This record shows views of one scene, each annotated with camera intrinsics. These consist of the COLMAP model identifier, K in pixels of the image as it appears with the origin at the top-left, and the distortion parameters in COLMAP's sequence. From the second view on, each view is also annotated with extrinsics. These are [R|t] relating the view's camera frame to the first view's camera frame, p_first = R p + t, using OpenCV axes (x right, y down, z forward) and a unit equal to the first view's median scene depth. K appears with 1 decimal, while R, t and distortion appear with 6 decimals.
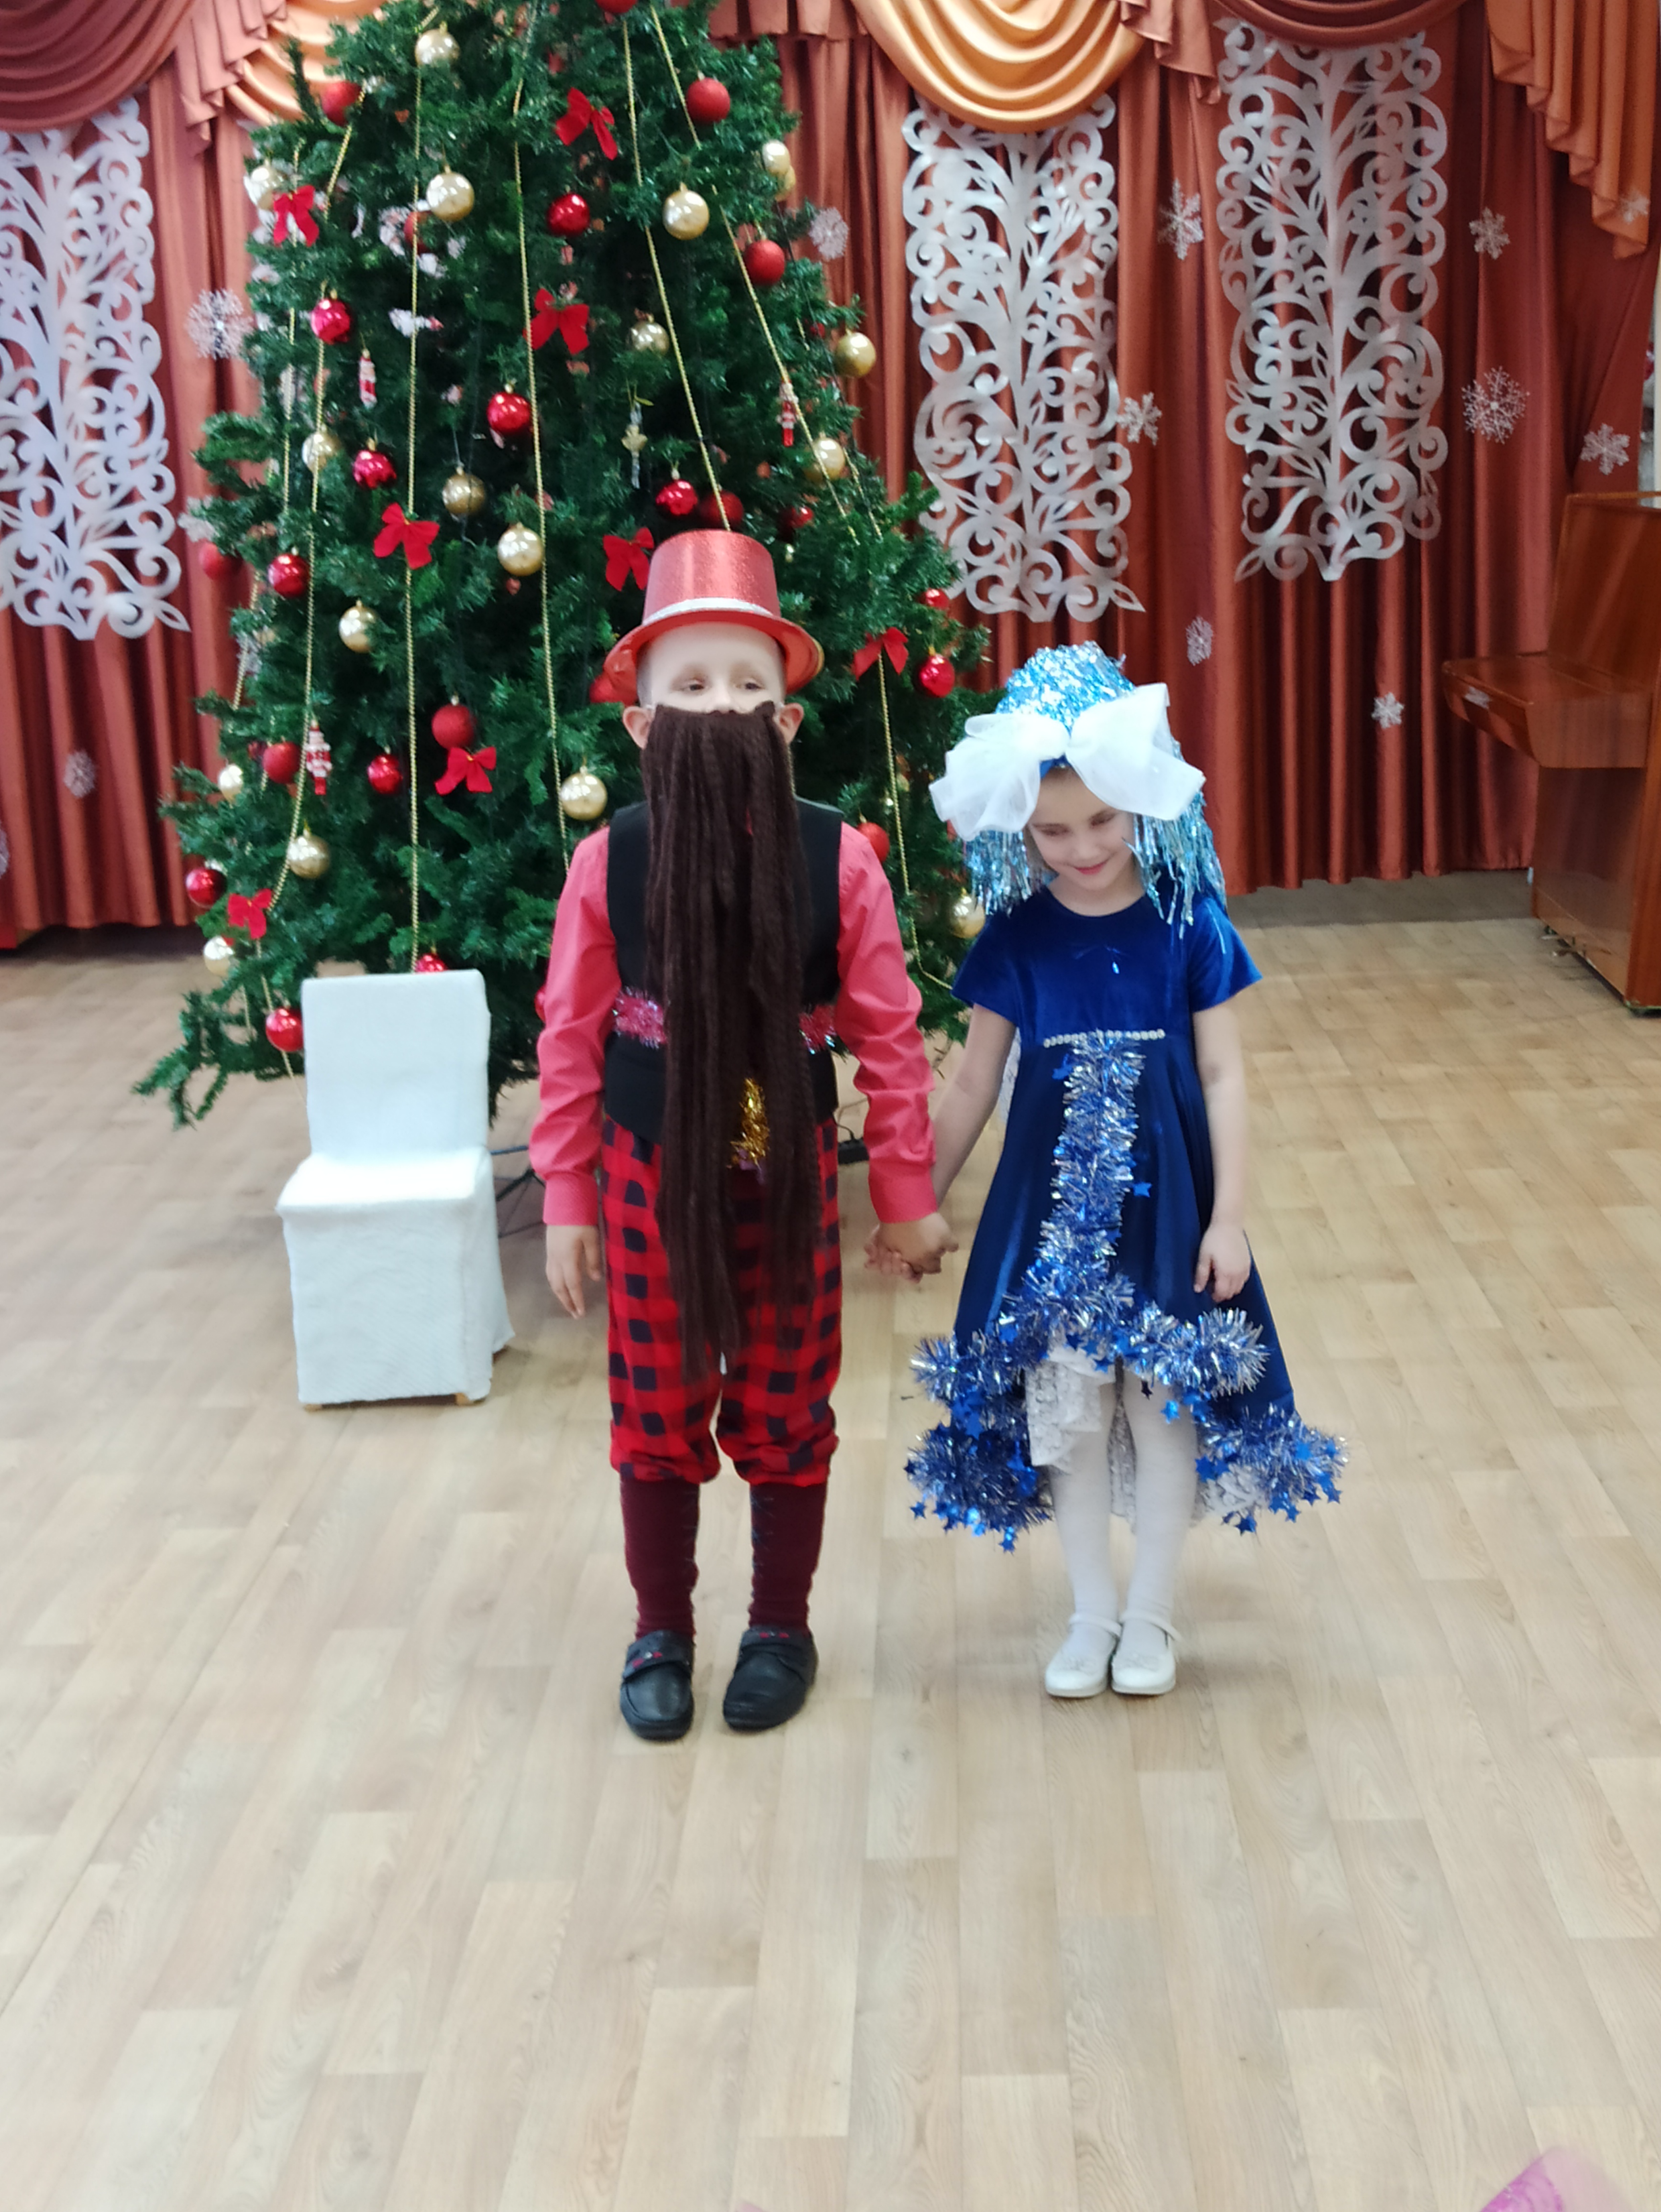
lens RADIAL K [[3241.6, 0, 818.9], [0, 3241.6, 1121.8], [0, 0, 1]] dist [0.072018, -0.085248]
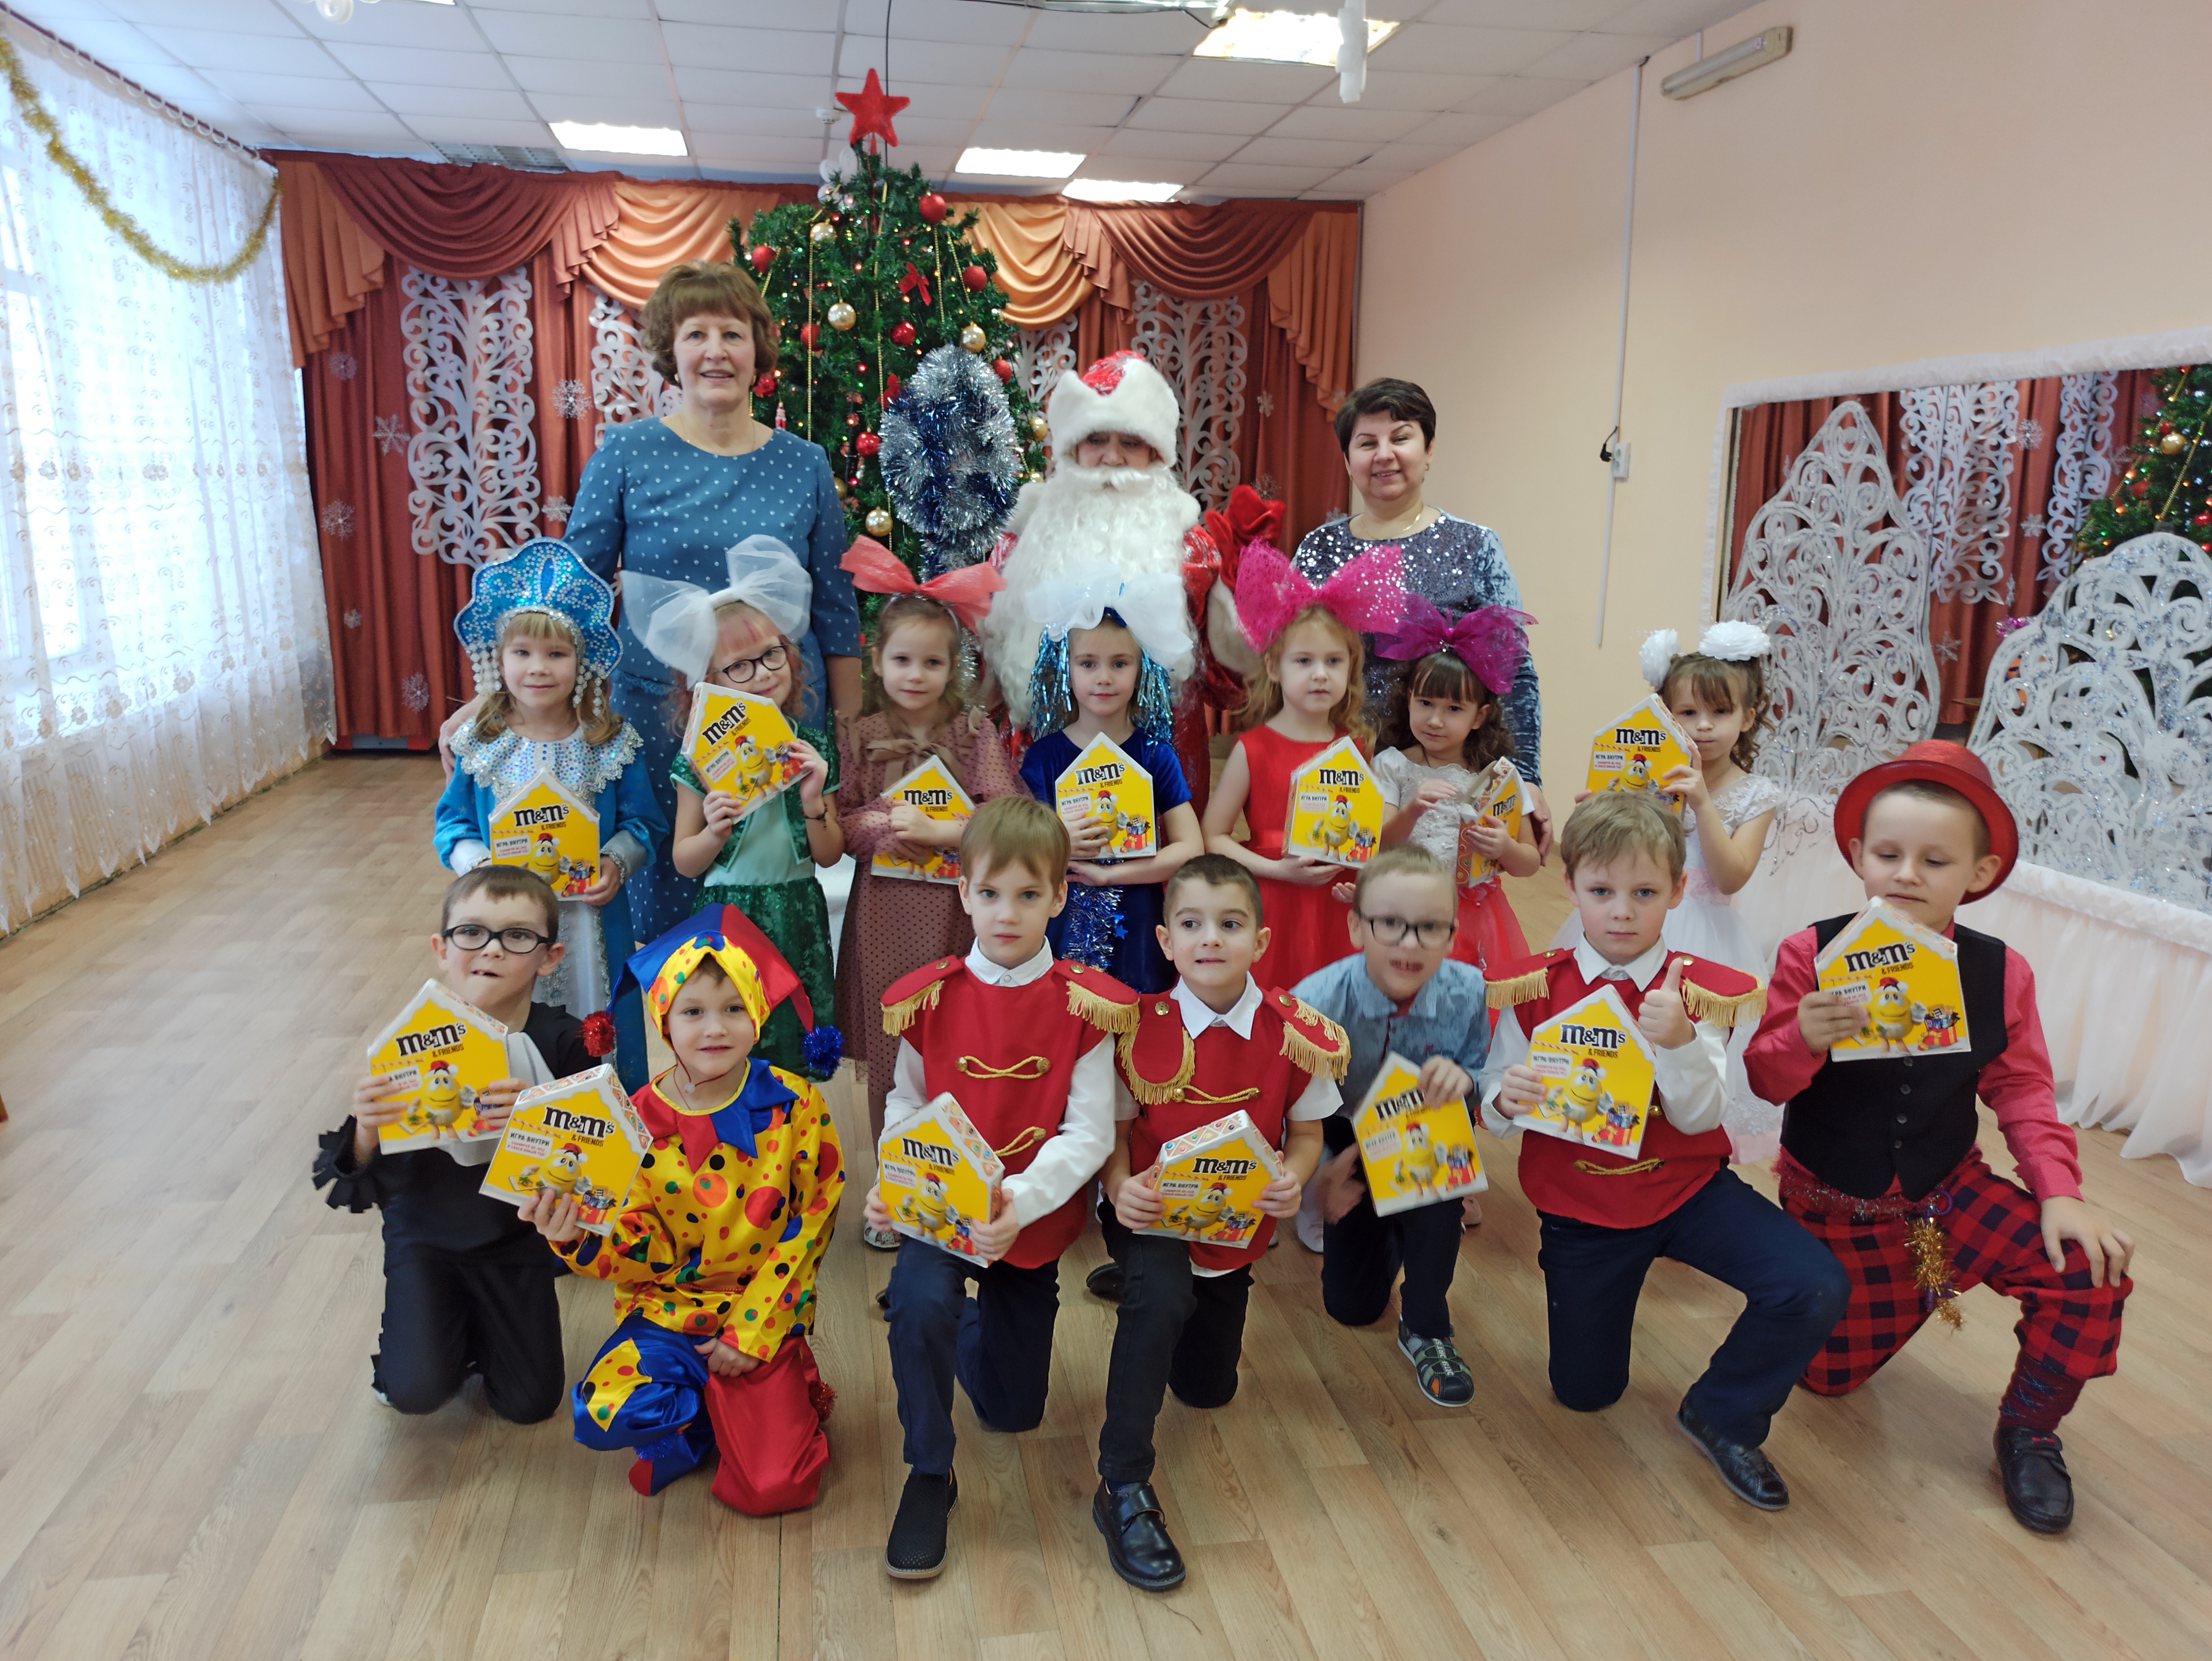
lens RADIAL K [[1659.1, 0, 1087.8], [0, 1659.1, 827.9], [0, 0, 1]] dist [0.066571, -0.070274]
pose [[0.976141, 0.020385, 0.216180, -0.104461], [-0.015132, 0.999549, -0.025929, 0.005373], [-0.216611, 0.022039, 0.976009, 0.067736]]
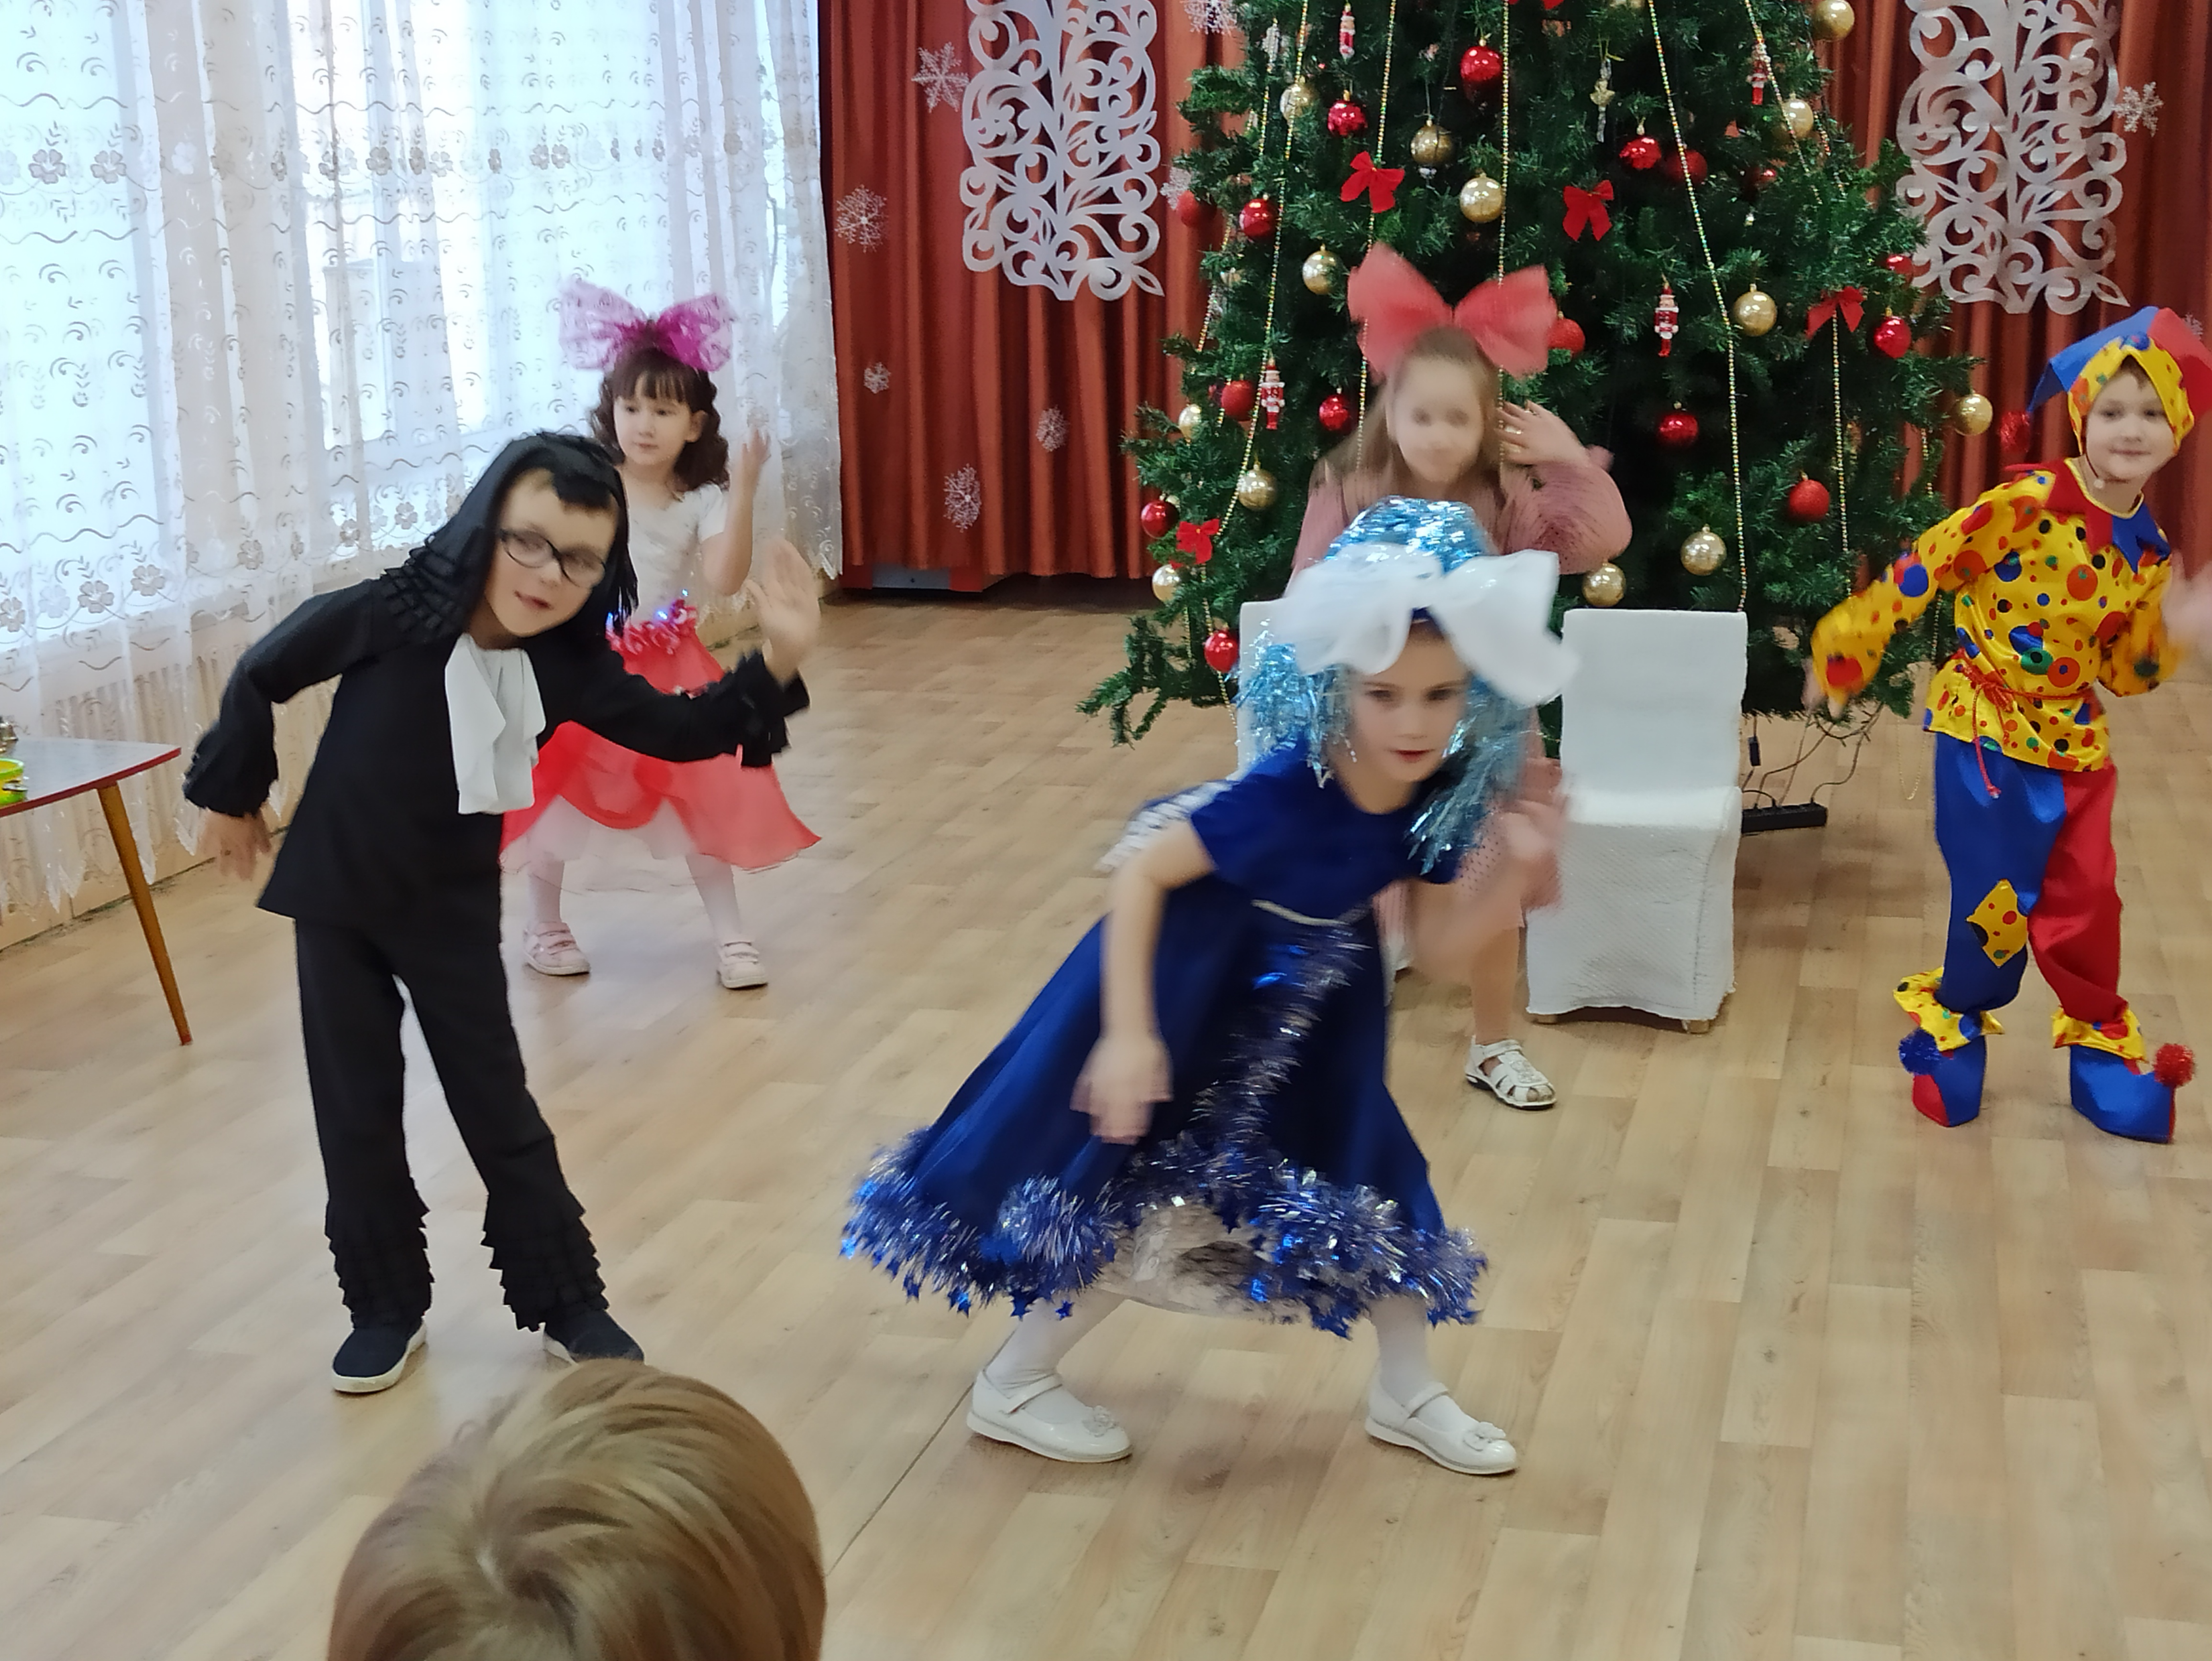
lens RADIAL K [[3241.6, 0, 1077.7], [0, 3241.6, 826.8], [0, 0, 1]] dist [0.072018, -0.085248]
pose [[0.975968, 0.069752, -0.206447, 0.006027], [-0.070477, 0.997506, 0.003851, 0.016900], [0.206201, 0.010791, 0.978450, -0.019695]]
